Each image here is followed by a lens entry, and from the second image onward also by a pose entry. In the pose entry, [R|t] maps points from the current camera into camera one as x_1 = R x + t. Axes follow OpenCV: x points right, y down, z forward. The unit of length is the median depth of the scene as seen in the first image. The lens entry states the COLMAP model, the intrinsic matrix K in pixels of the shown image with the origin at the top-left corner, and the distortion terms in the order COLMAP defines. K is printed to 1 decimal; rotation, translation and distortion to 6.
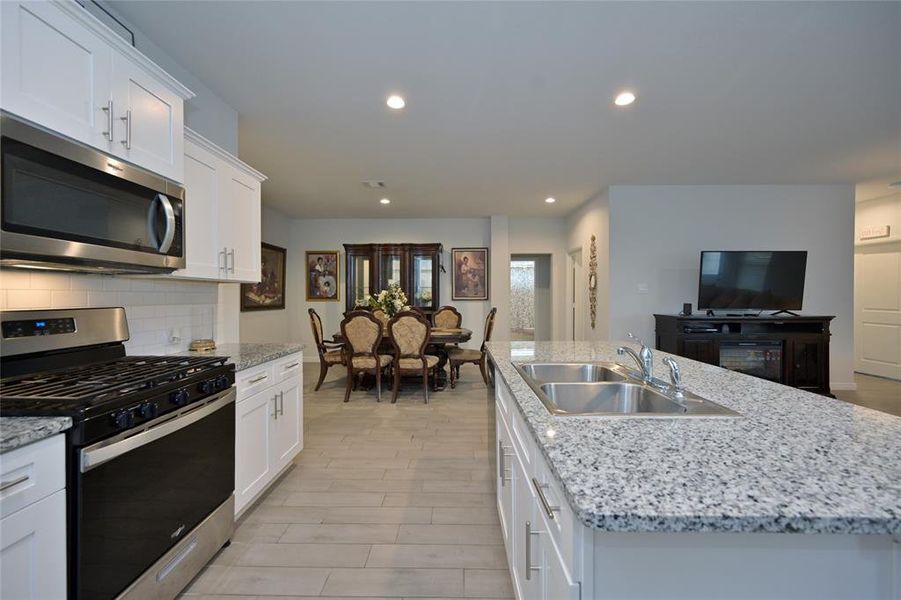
lens RADIAL K [[355.3, 0, 449.4], [0, 355.3, 298.0], [0, 0, 1]] dist [-0.001666, 0.000535]
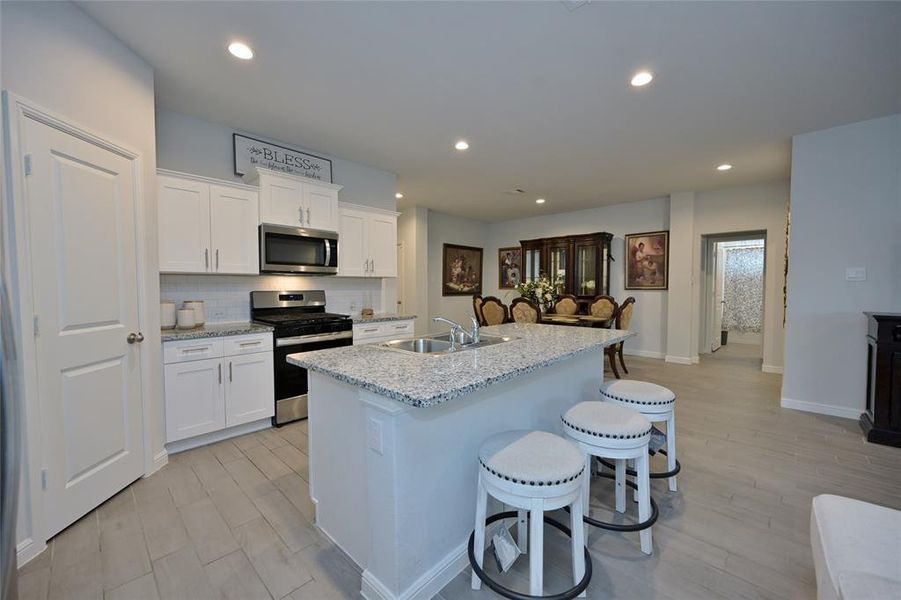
lens RADIAL K [[355.3, 0, 448.4], [0, 355.3, 298.2], [0, 0, 1]] dist [-0.001666, 0.000535]
pose [[0.735825, 0.024292, -0.676736, 0.446558], [-0.002398, 0.999444, 0.033268, -0.001015], [0.677167, -0.022857, 0.735474, -0.040857]]
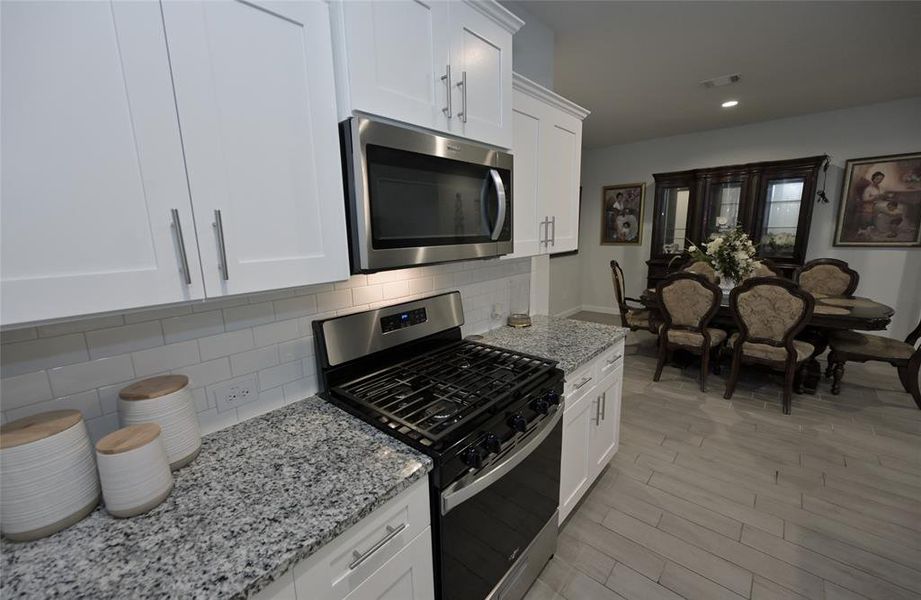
lens RADIAL K [[368.9, 0, 457.3], [0, 368.9, 298.8], [0, 0, 1]] dist [-0.003434, 0.001087]
pose [[0.758960, 0.104014, -0.642776, -0.101453], [0.022074, 0.982482, 0.185048, -0.055033], [0.650763, -0.154633, 0.743369, 0.090072]]
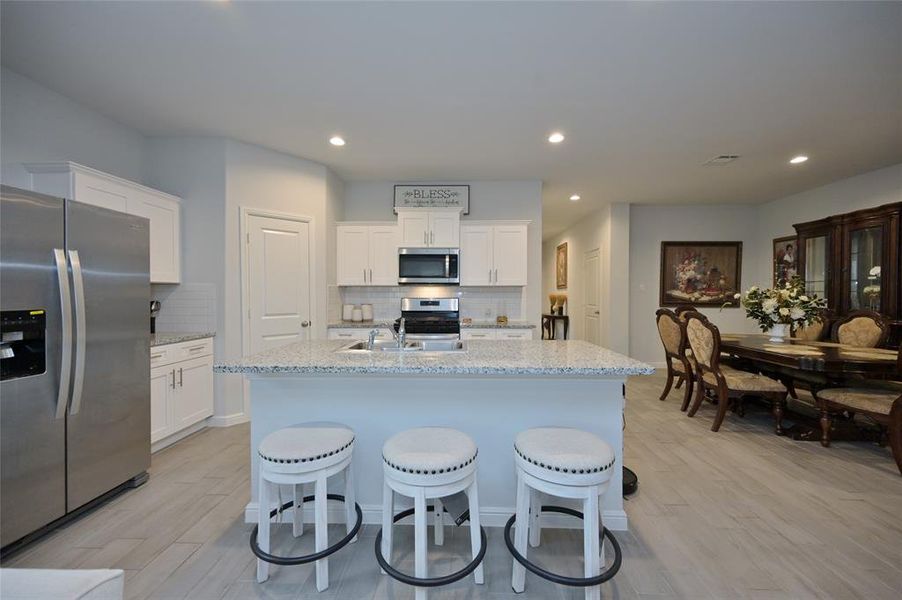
lens RADIAL K [[355.7, 0, 448.0], [0, 355.7, 298.4], [0, 0, 1]] dist [-0.001666, 0.000535]
pose [[-0.019759, 0.015317, -0.999687, 0.646918], [-0.004734, 0.999870, 0.015414, -0.004645], [0.999794, 0.005037, -0.019684, 0.378896]]
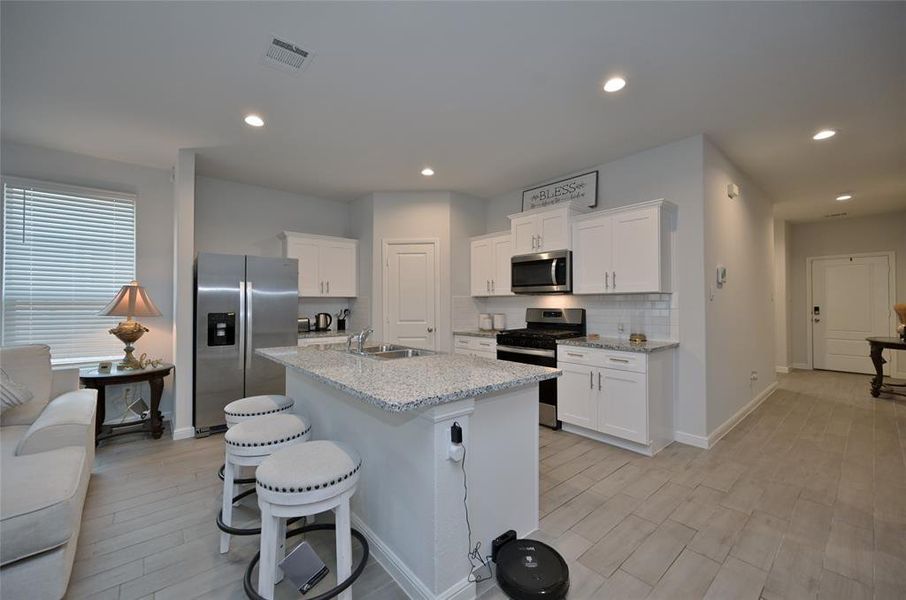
lens RADIAL K [[358.9, 0, 450.8], [0, 358.9, 298.5], [0, 0, 1]] dist [0.000629, 0.000123]
pose [[-0.749251, -0.005063, -0.662267, 0.433455], [0.001703, 0.999953, -0.009572, -0.006846], [0.662285, -0.008300, -0.749206, 0.814426]]
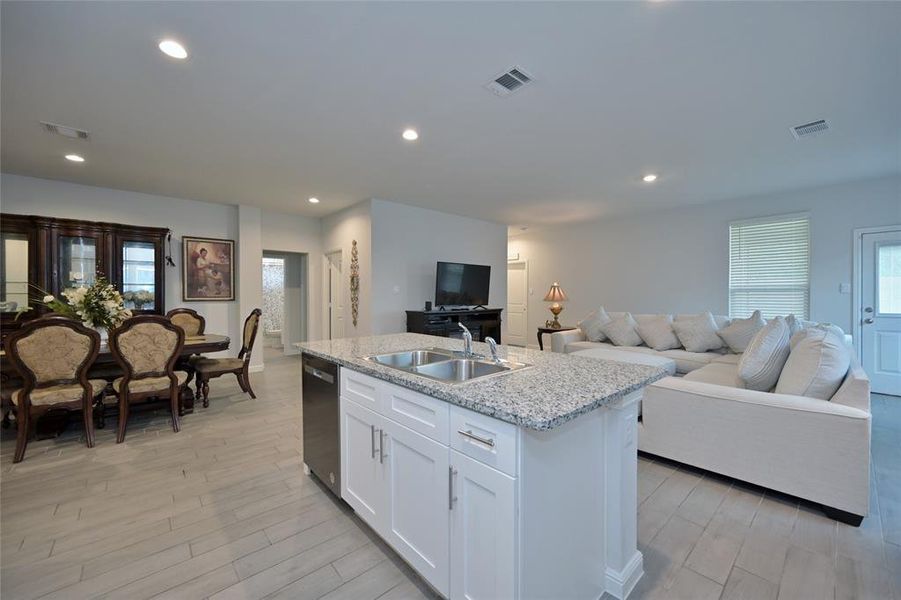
lens RADIAL K [[355.3, 0, 449.6], [0, 355.3, 297.4], [0, 0, 1]] dist [-0.001666, 0.000535]
pose [[0.733256, -0.003332, 0.679944, -0.140127], [0.003789, 0.999992, 0.000814, -0.000714], [-0.679942, 0.001980, 0.733263, 0.004768]]
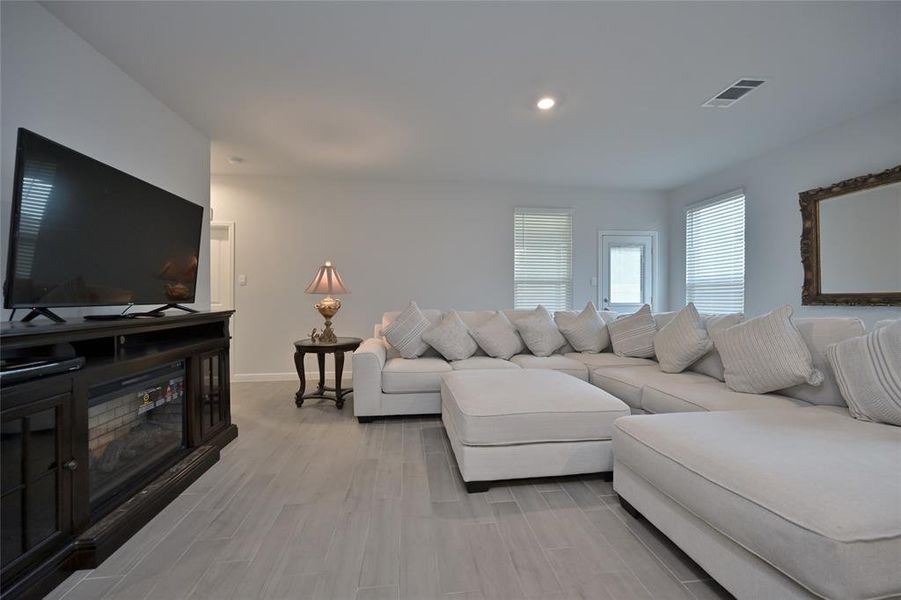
lens RADIAL K [[355.3, 0, 448.3], [0, 355.3, 298.7], [0, 0, 1]] dist [-0.001666, 0.000535]
pose [[-0.139744, -0.005800, 0.990171, 0.305233], [0.005528, 0.999963, 0.006637, 0.023616], [-0.990172, 0.006402, -0.139707, 0.605288]]
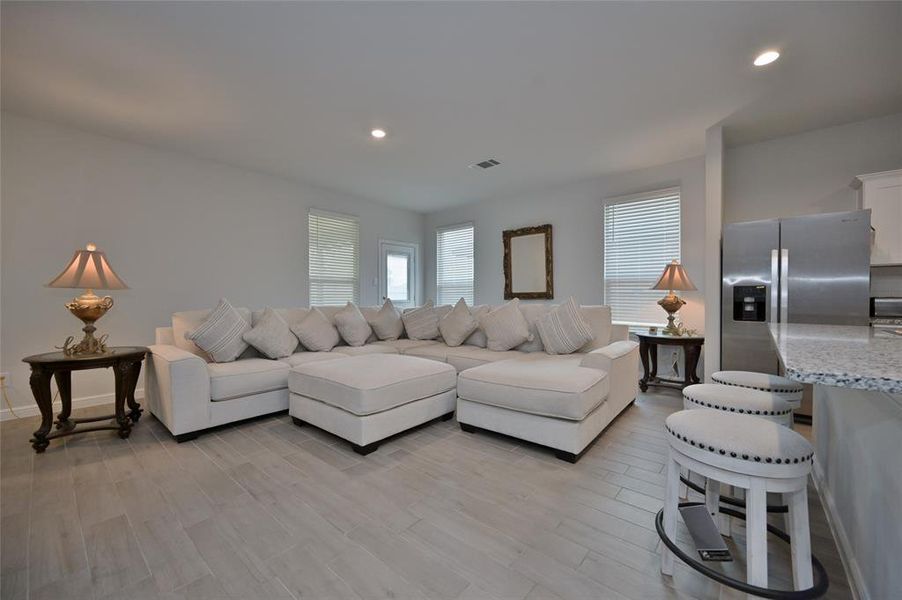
lens RADIAL K [[355.7, 0, 448.9], [0, 355.7, 299.0], [0, 0, 1]] dist [-0.001666, 0.000535]
pose [[-0.770999, -0.002342, 0.636832, 0.304365], [0.005085, 0.999939, 0.009834, 0.031032], [-0.636817, 0.010820, -0.770939, 0.840816]]
